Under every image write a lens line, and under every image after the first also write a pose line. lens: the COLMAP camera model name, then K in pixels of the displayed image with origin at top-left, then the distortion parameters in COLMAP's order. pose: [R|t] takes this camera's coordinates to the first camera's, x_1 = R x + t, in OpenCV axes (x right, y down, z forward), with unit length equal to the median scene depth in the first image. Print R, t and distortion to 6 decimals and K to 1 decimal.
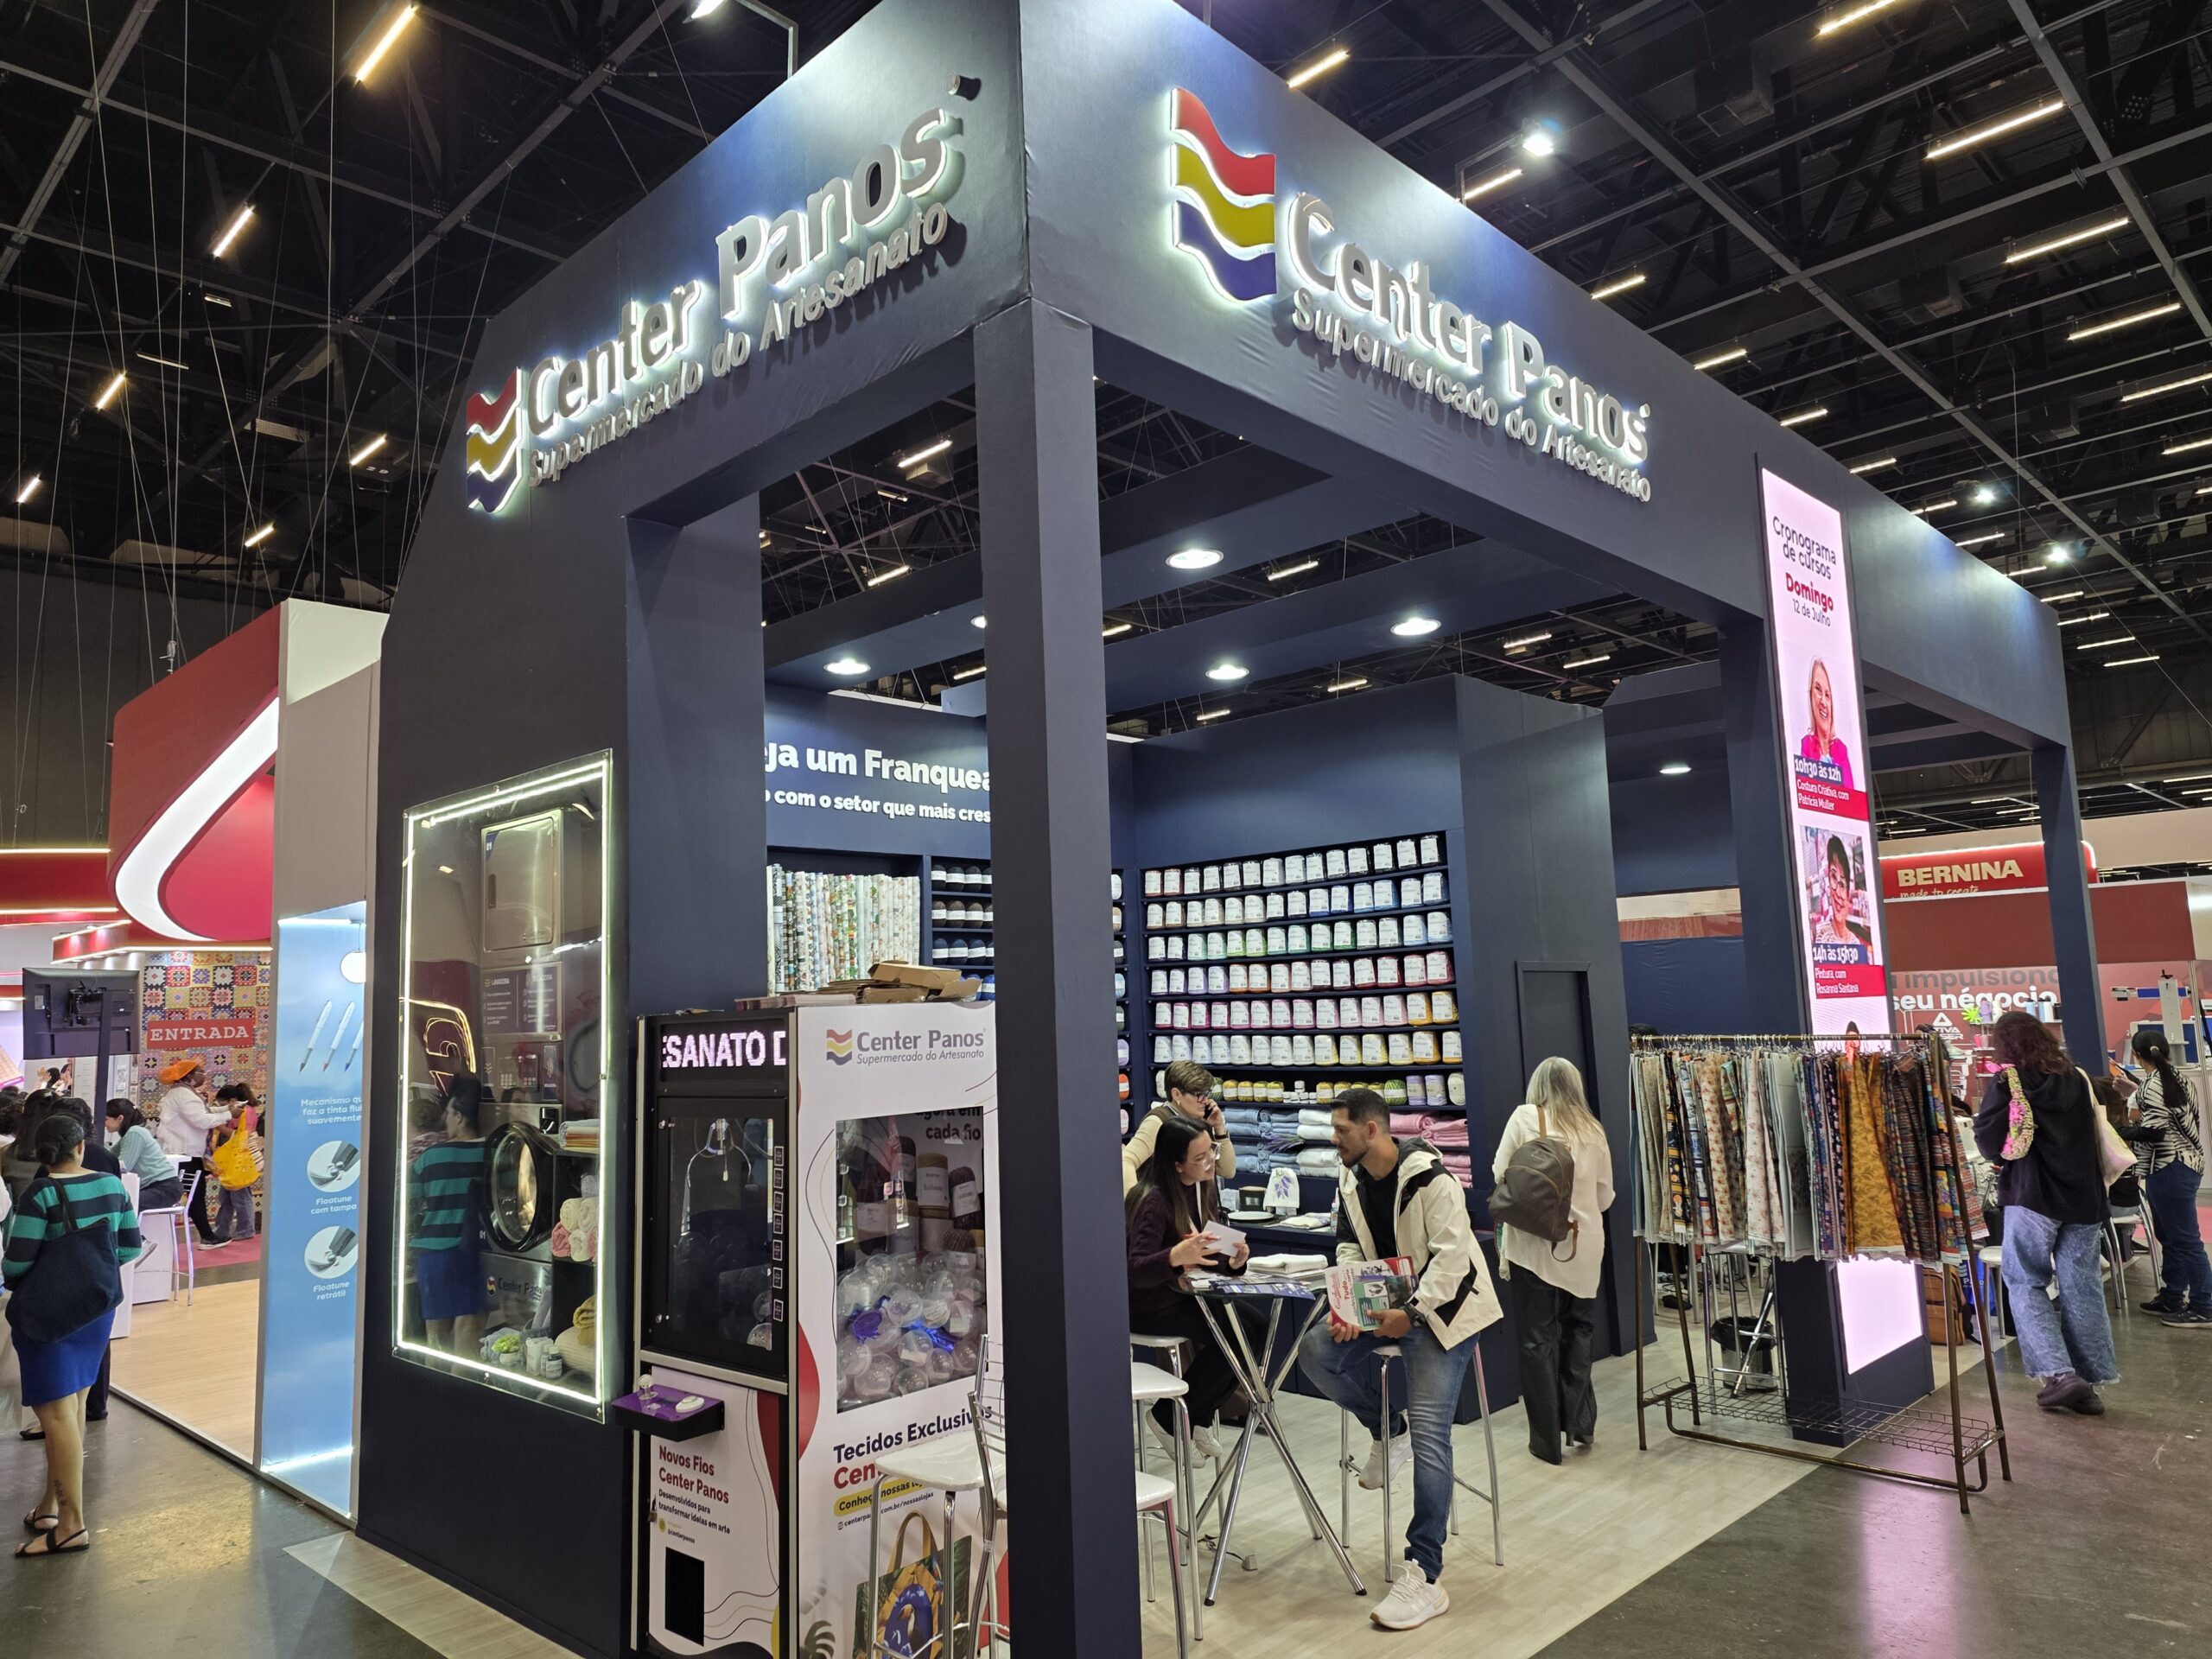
lens RADIAL K [[1485.4, 0, 1106.0], [0, 1485.4, 829.5], [0, 0, 1]] dist [0.016215, -0.002624]
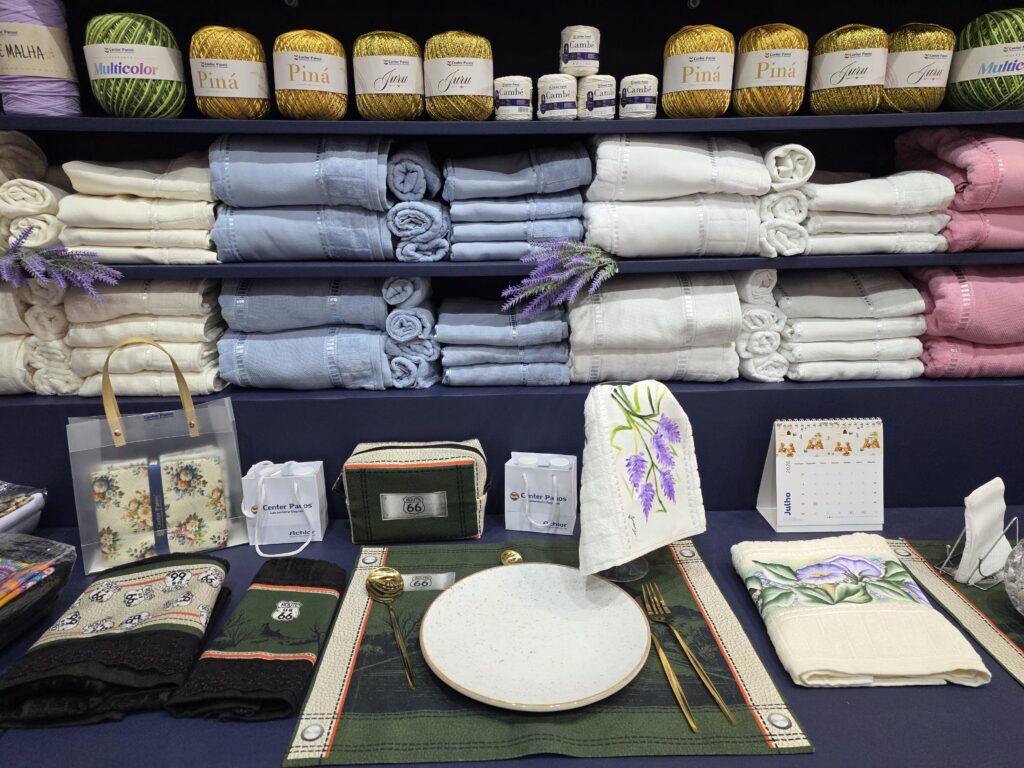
lens RADIAL K [[687.7, 0, 512.0], [0, 687.7, 384.0], [0, 0, 1]] dist [0.016215, -0.002624]
pose [[0.708486, -0.176029, 0.683419, 0.033325], [-0.093264, 0.936546, 0.337912, 0.193502], [-0.699535, -0.303144, 0.647112, 0.944897]]
